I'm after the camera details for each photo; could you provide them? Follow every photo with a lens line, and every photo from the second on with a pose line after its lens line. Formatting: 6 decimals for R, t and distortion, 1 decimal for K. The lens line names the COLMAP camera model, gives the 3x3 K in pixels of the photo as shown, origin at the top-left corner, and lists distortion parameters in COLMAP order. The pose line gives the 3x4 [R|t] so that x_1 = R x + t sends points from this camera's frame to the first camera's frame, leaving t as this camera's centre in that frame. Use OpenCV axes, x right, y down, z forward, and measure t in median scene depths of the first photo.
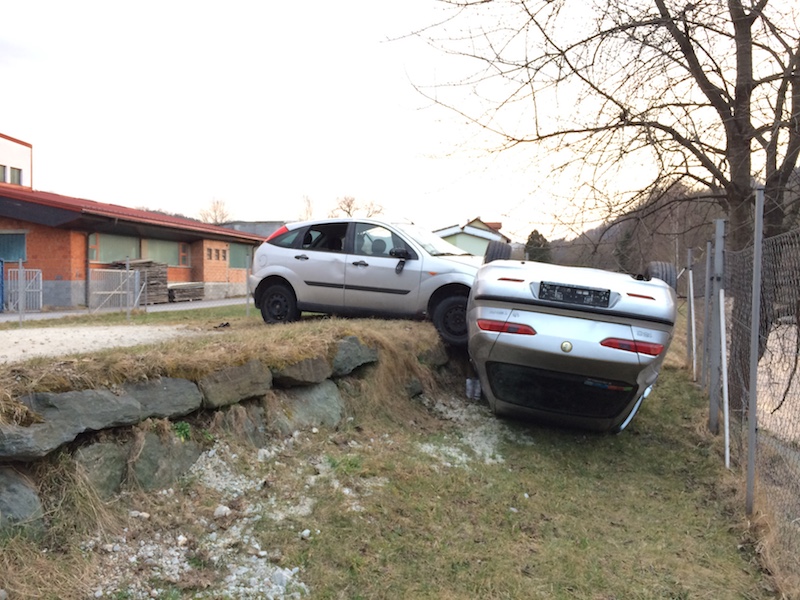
lens RADIAL K [[685.7, 0, 400.0], [0, 685.7, 300.0], [0, 0, 1]] dist [0.065004, -0.102942]
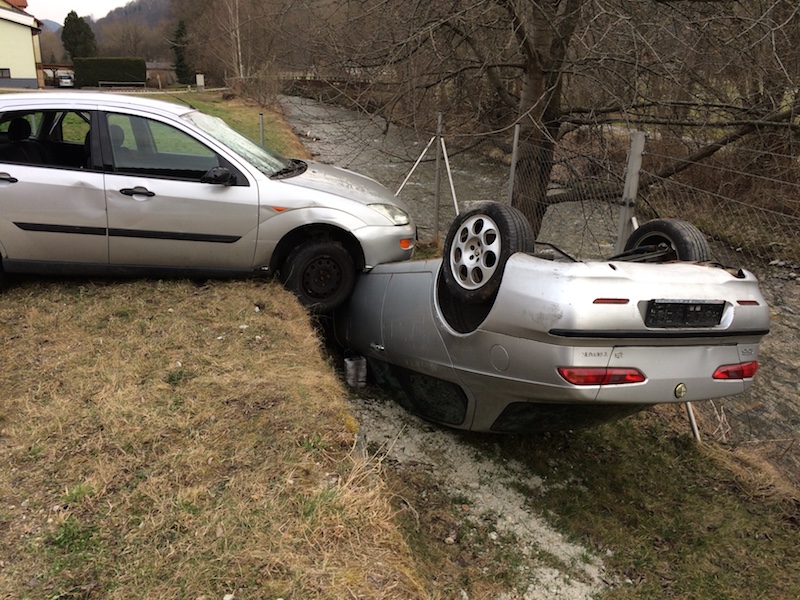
lens RADIAL K [[685.7, 0, 400.0], [0, 685.7, 300.0], [0, 0, 1]] dist [0.065004, -0.102942]
pose [[0.807877, -0.168177, 0.564846, -0.231118], [-0.002711, 0.957350, 0.288918, -0.139514], [-0.589345, -0.234942, 0.772965, 0.413510]]
